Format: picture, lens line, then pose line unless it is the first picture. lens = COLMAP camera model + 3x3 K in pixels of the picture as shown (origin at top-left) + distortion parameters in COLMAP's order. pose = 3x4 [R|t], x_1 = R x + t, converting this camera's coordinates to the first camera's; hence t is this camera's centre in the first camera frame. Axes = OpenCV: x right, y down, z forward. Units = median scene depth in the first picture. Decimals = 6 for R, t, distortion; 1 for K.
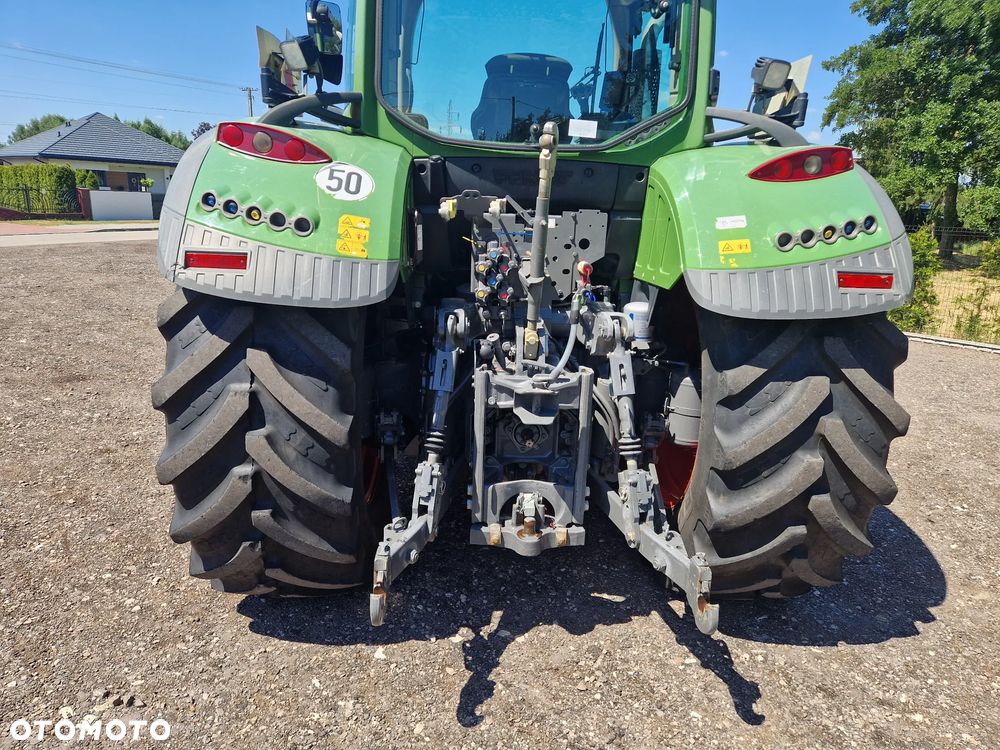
lens RADIAL K [[668.7, 0, 497.5], [0, 668.7, 373.2], [0, 0, 1]] dist [0.079280, -0.068065]
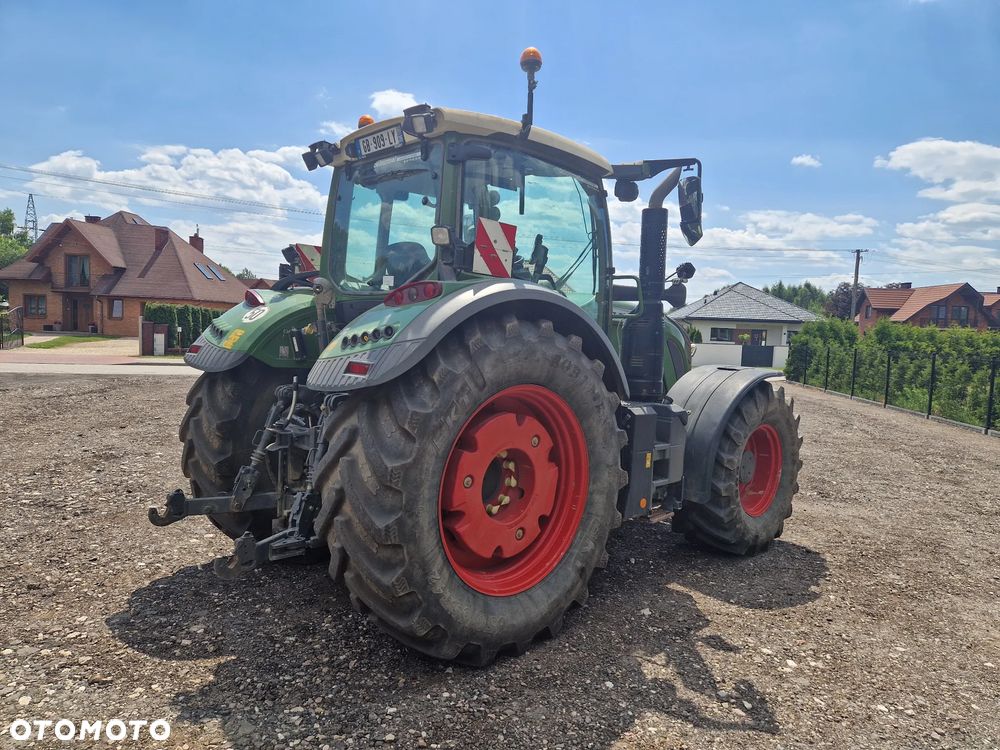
lens RADIAL K [[668.7, 0, 497.5], [0, 668.7, 373.2], [0, 0, 1]] dist [0.079280, -0.068065]
pose [[0.651045, 0.033216, -0.758312, 1.605418], [-0.212681, 0.967006, -0.140239, 0.007214], [0.728634, 0.252580, 0.636628, 0.285933]]
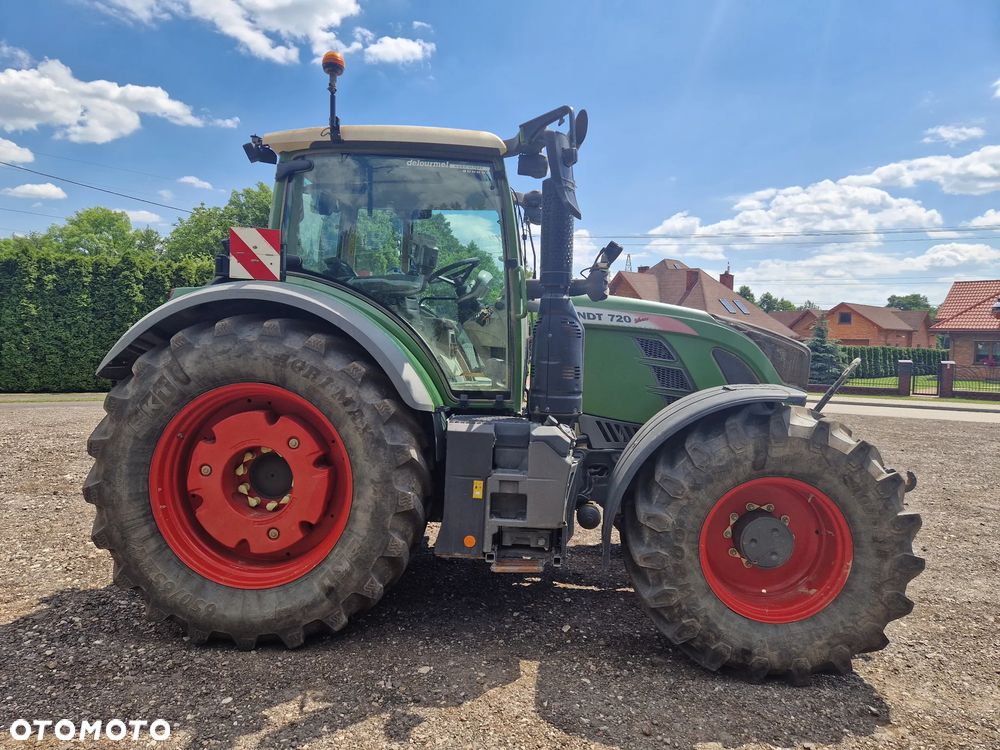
lens RADIAL K [[663.7, 0, 494.9], [0, 663.7, 378.2], [0, 0, 1]] dist [0.086683, -0.076977]
pose [[-0.117742, 0.003884, -0.993037, 1.950133], [-0.294002, 0.955025, 0.038594, -0.407562], [0.948525, 0.296499, -0.111305, 1.921321]]
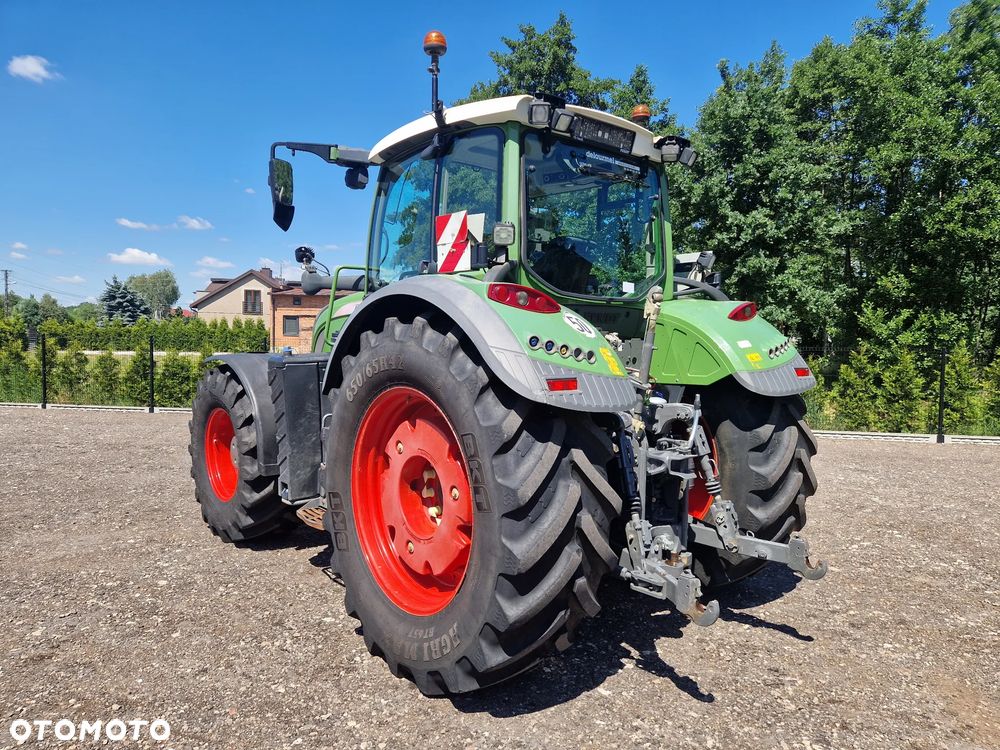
lens RADIAL K [[660.4, 0, 505.8], [0, 660.4, 371.8], [0, 0, 1]] dist [0.087843, -0.063706]
pose [[0.791458, -0.058314, 0.608435, -1.107997], [0.166239, 0.978451, -0.122467, -0.041689], [-0.588183, 0.198073, 0.784097, 0.026106]]
